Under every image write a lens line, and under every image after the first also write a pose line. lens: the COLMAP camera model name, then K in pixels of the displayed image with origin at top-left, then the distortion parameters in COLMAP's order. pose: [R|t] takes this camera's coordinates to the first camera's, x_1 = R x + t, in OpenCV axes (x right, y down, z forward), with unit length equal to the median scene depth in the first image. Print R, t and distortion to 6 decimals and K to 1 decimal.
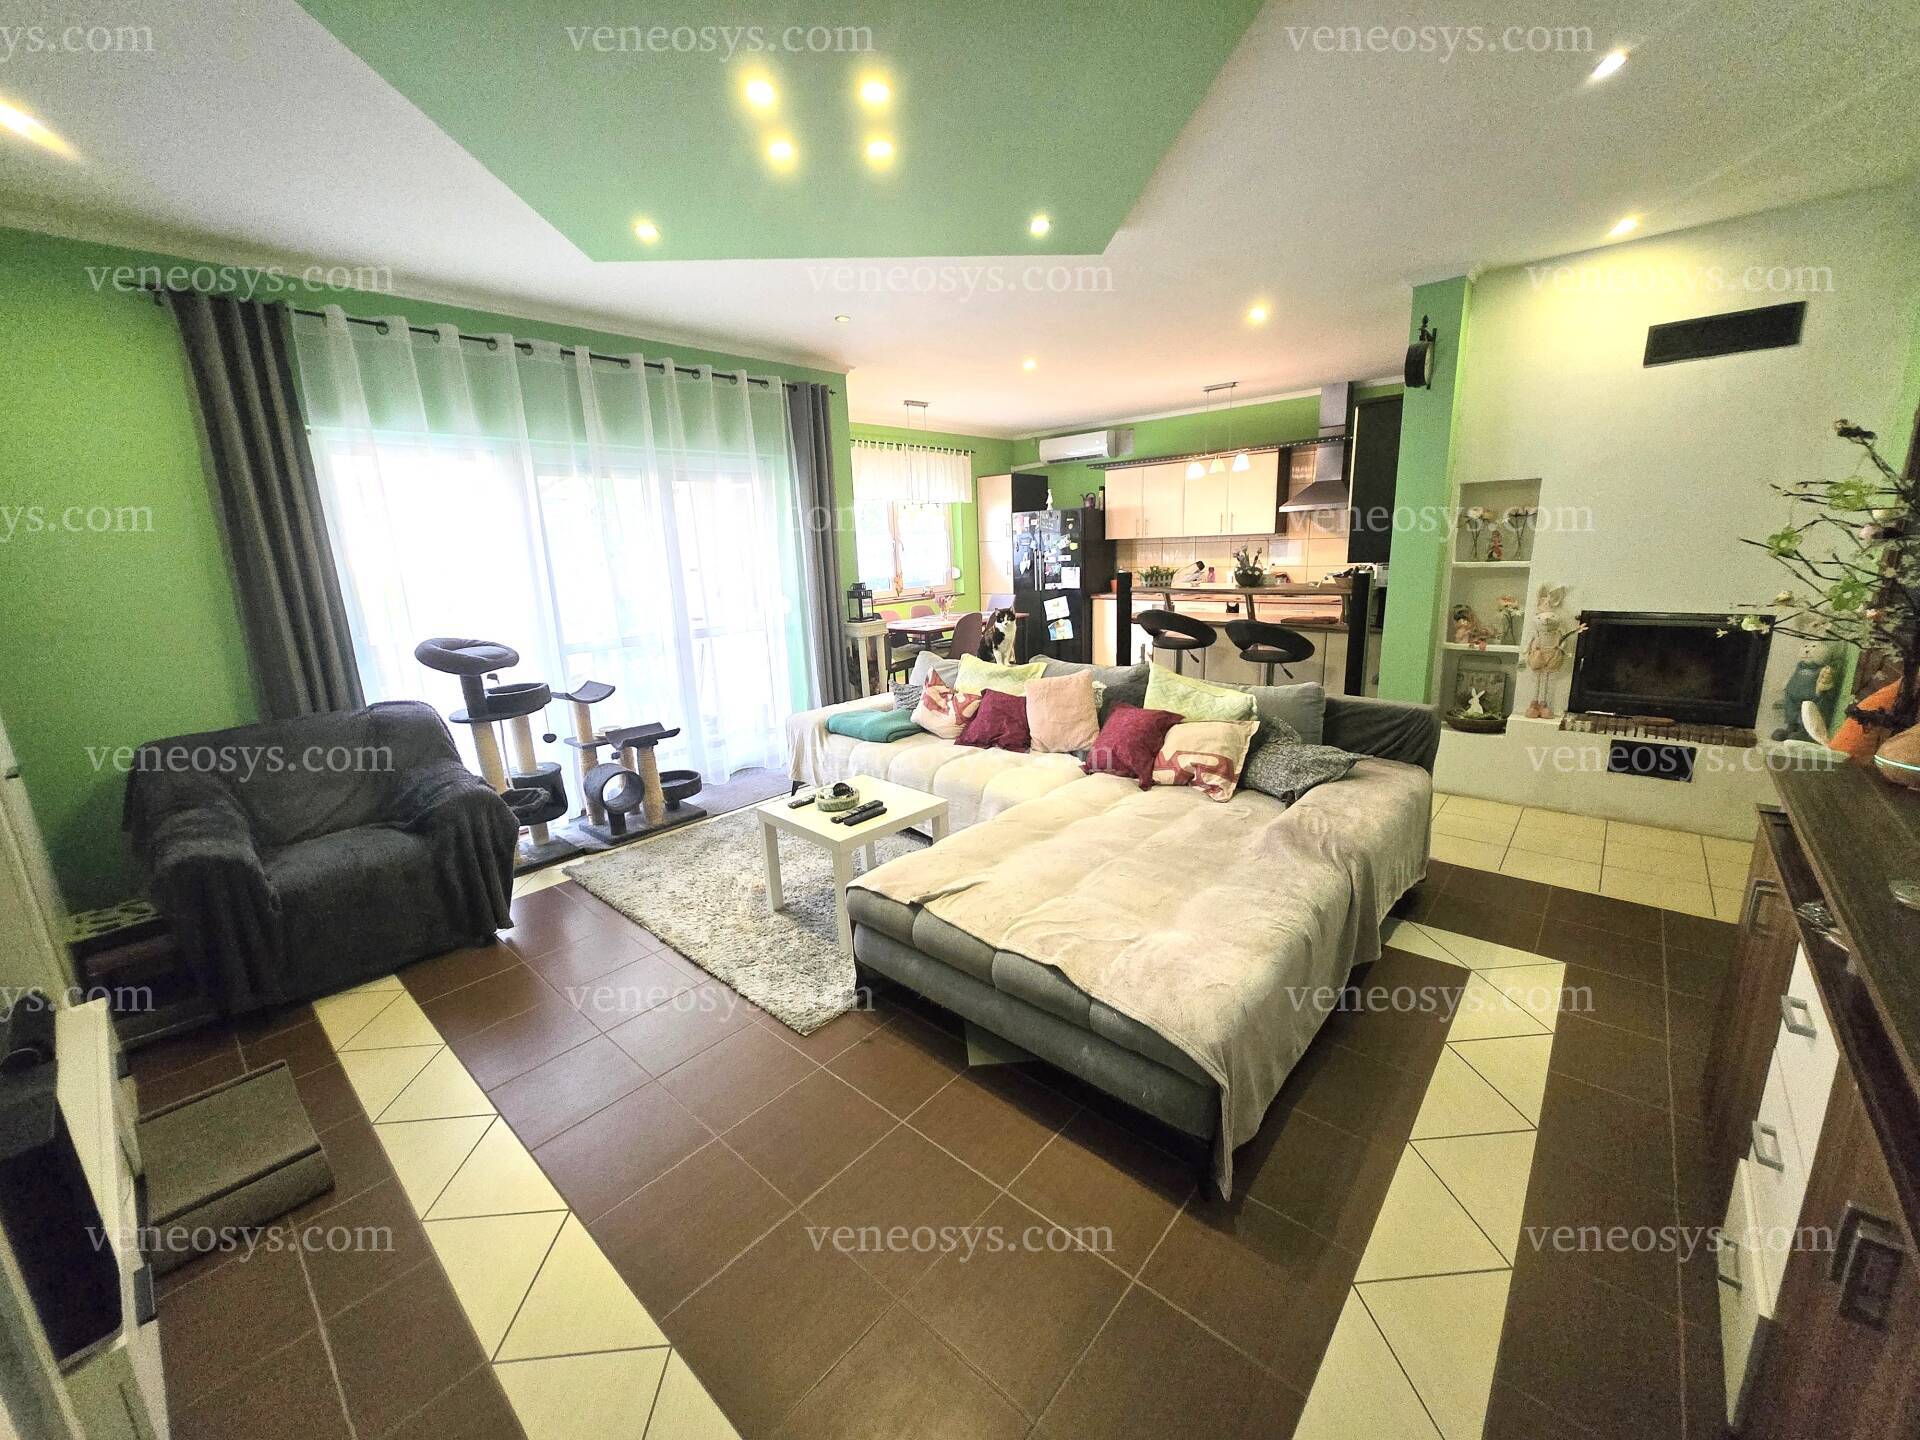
lens RADIAL K [[749.2, 0, 960.2], [0, 749.2, 713.7], [0, 0, 1]] dist [0.000722, -0.000549]
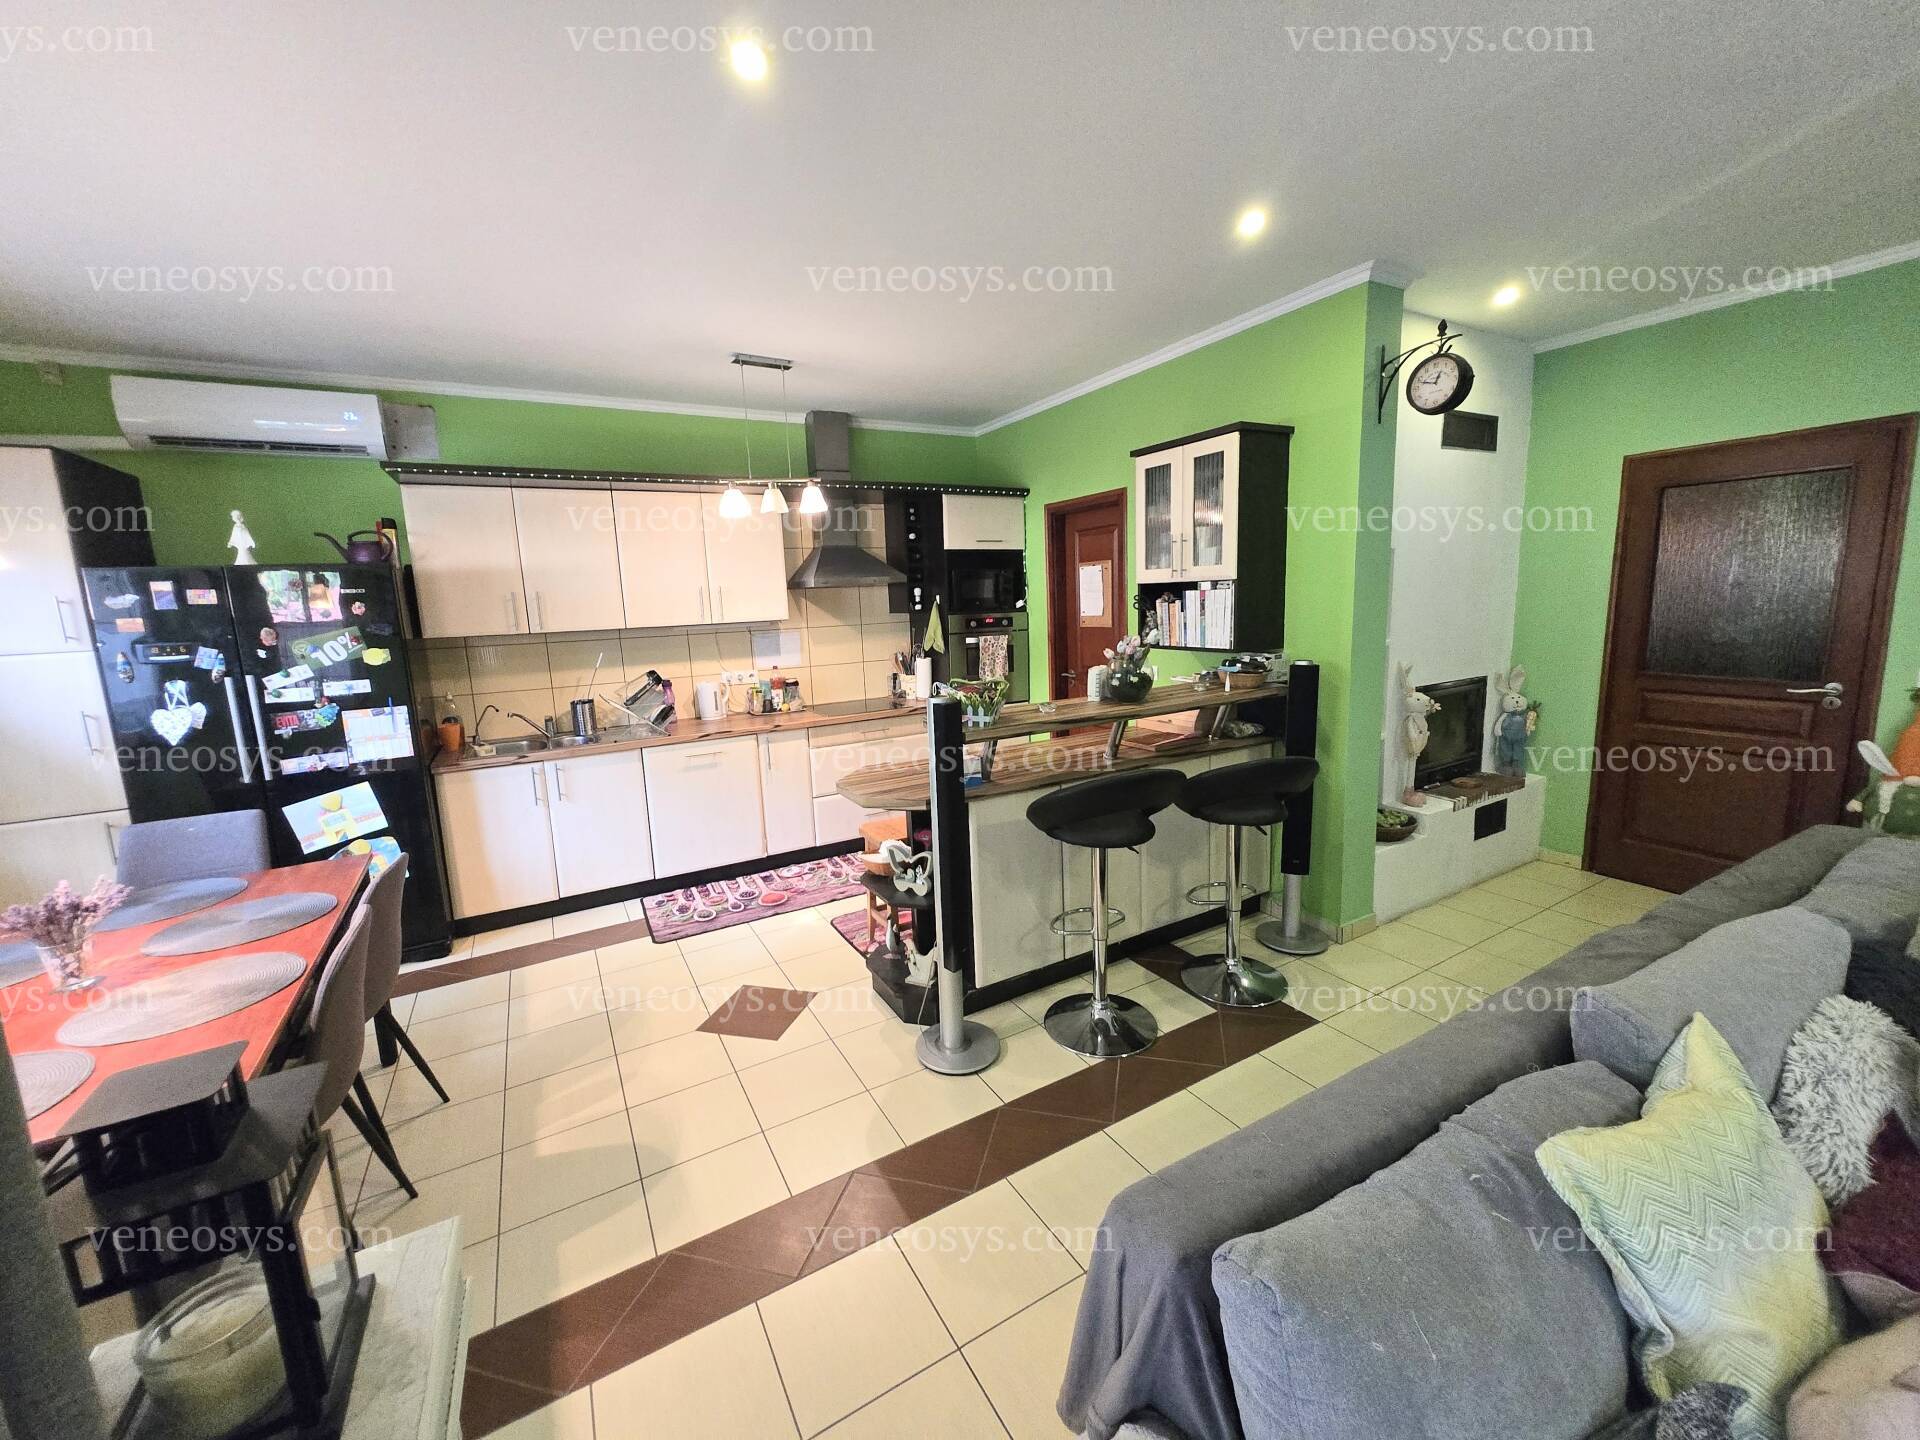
lens RADIAL K [[749.2, 0, 960.2], [0, 749.2, 713.7], [0, 0, 1]] dist [0.000722, -0.000549]
pose [[0.319700, -0.122261, 0.939598, -0.128479], [0.237483, 0.970327, 0.045455, -0.136248], [-0.917275, 0.208607, 0.339249, 0.576605]]
